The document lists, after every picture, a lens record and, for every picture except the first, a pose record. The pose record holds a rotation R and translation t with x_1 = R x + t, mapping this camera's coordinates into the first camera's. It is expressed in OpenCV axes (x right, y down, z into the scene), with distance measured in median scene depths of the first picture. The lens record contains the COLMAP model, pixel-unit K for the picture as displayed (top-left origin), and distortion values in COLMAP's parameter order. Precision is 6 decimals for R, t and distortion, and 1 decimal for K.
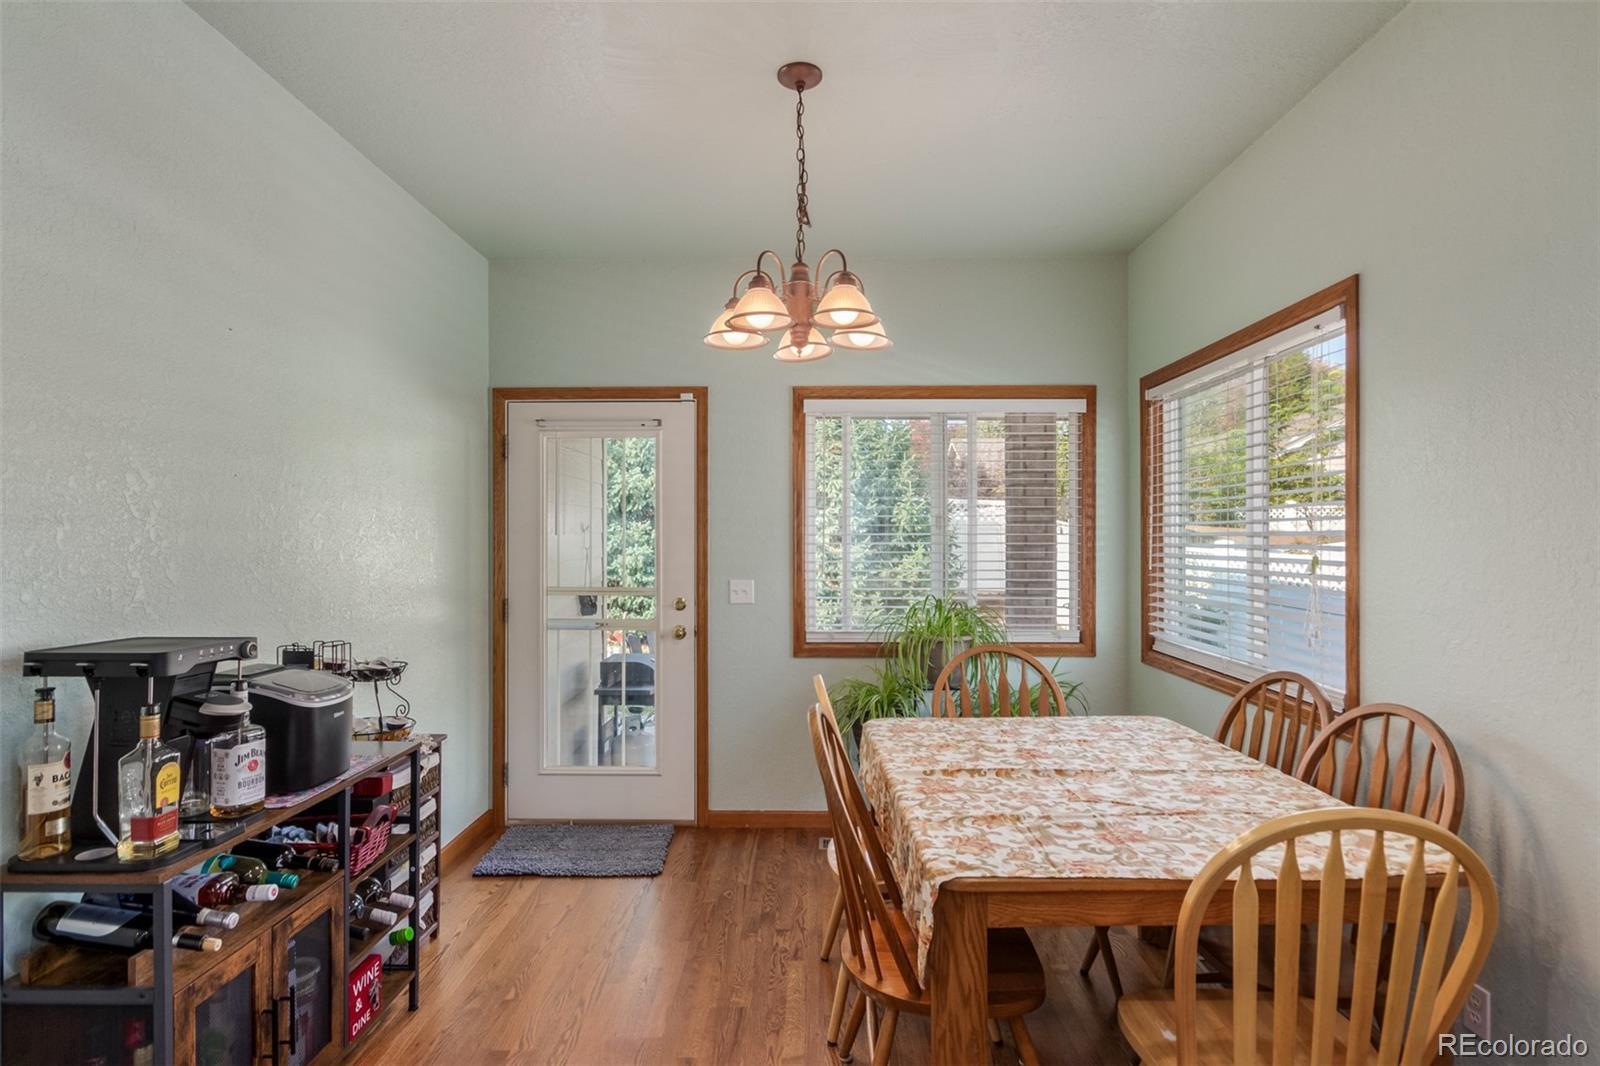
lens RADIAL K [[798.9, 0, 802.9], [0, 798.9, 538.7], [0, 0, 1]] dist [-0.000353, 0.000635]
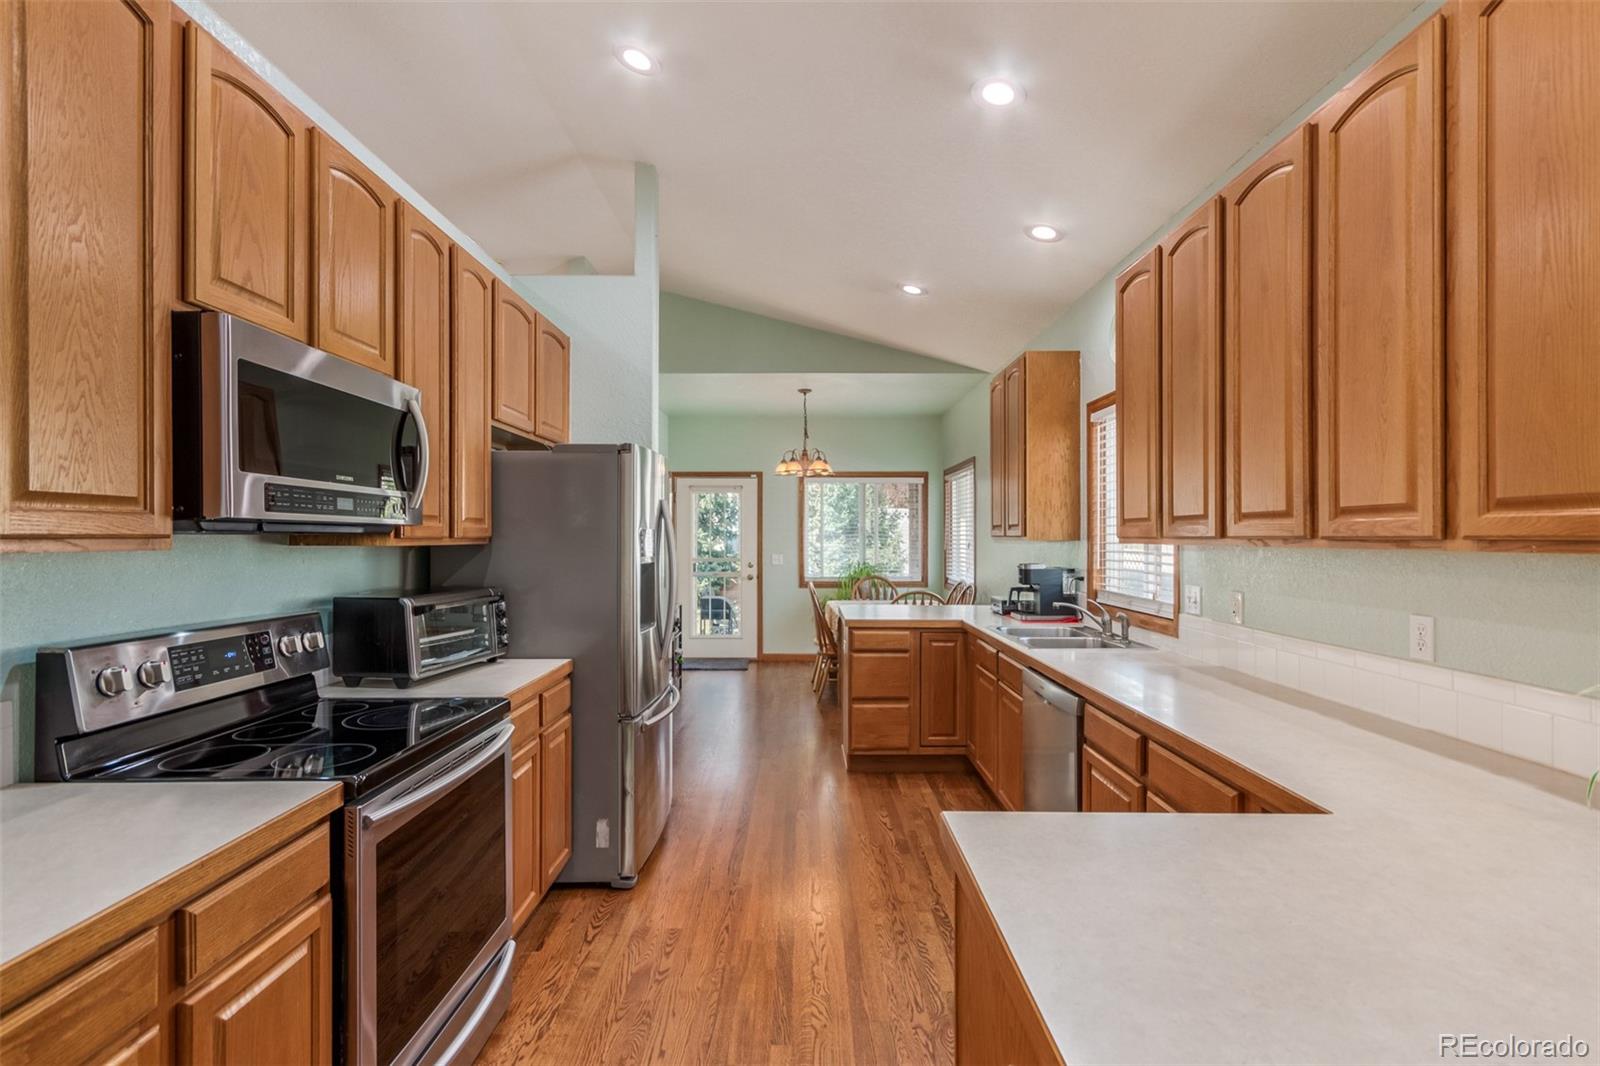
lens RADIAL K [[739.7, 0, 802.0], [0, 739.7, 539.1], [0, 0, 1]] dist [0.000895, 0.000180]
pose [[0.999941, 0.000973, 0.010808, -0.027124], [-0.000996, 0.999997, 0.002155, 0.001291], [-0.010806, -0.002165, 0.999939, -1.158938]]
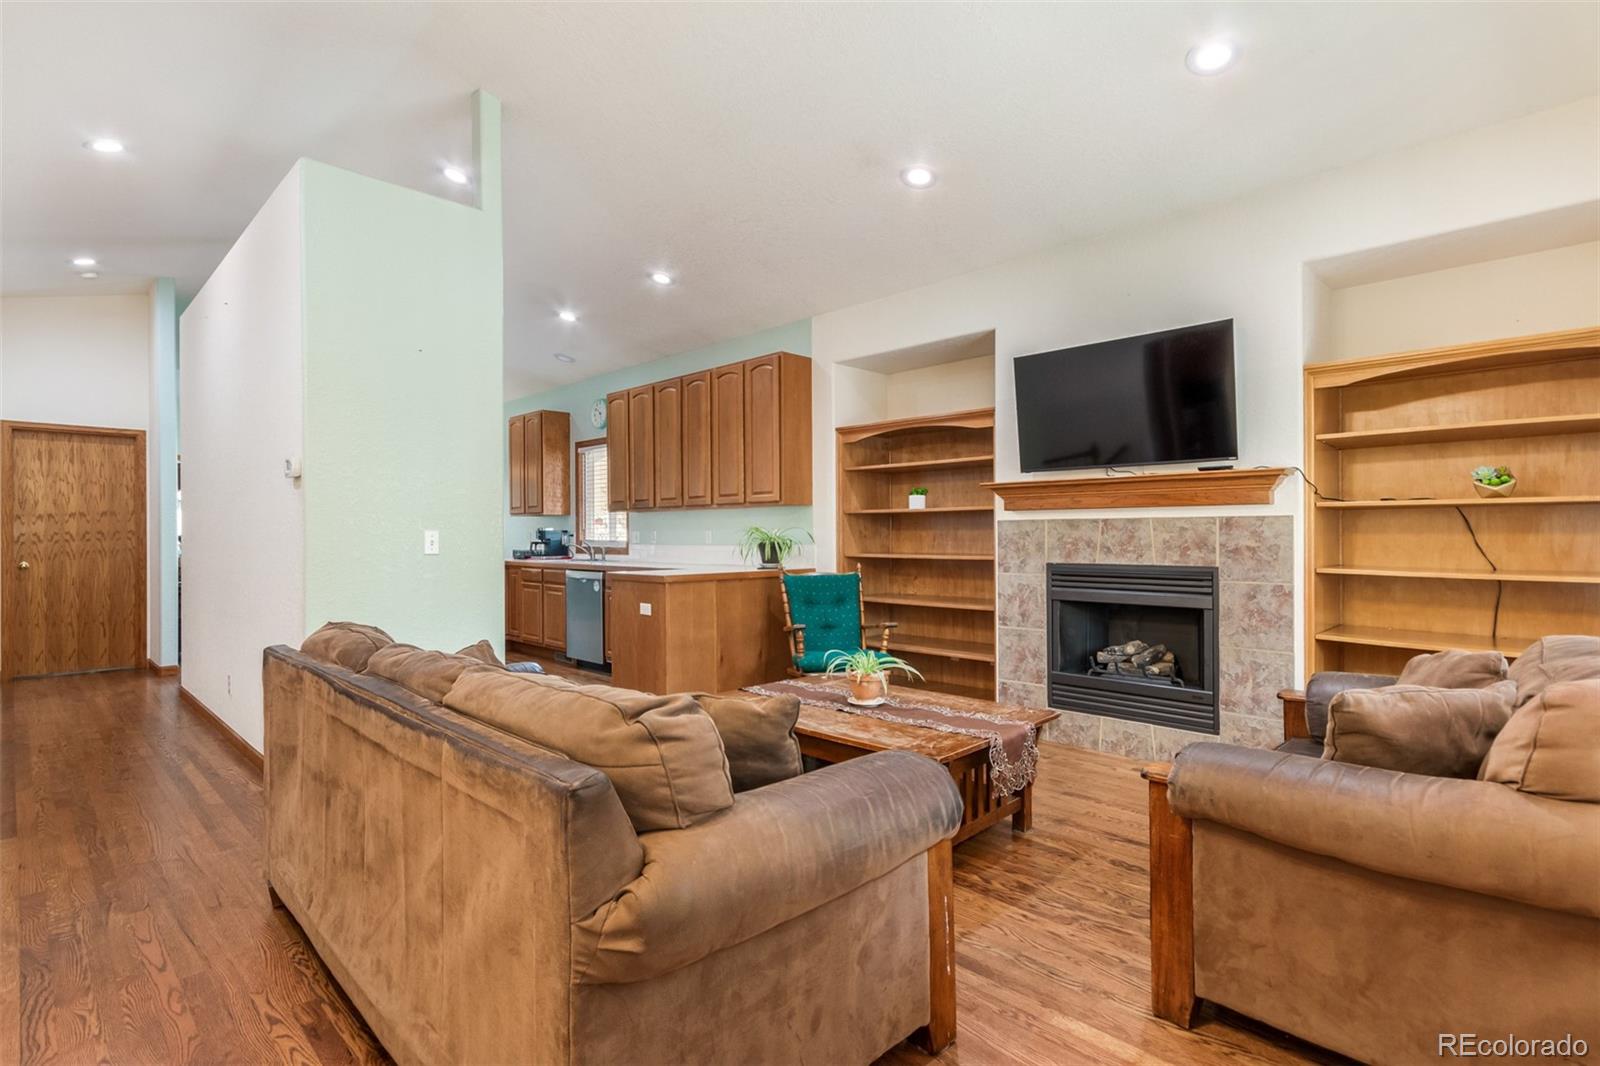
lens RADIAL K [[751.7, 0, 825.0], [0, 751.7, 542.3], [0, 0, 1]] dist [0.002715, 0.000726]
pose [[0.672797, -0.008560, 0.739777, -0.652010], [0.003712, 0.999960, 0.008195, 0.065084], [-0.739818, -0.002767, 0.672802, -1.961010]]
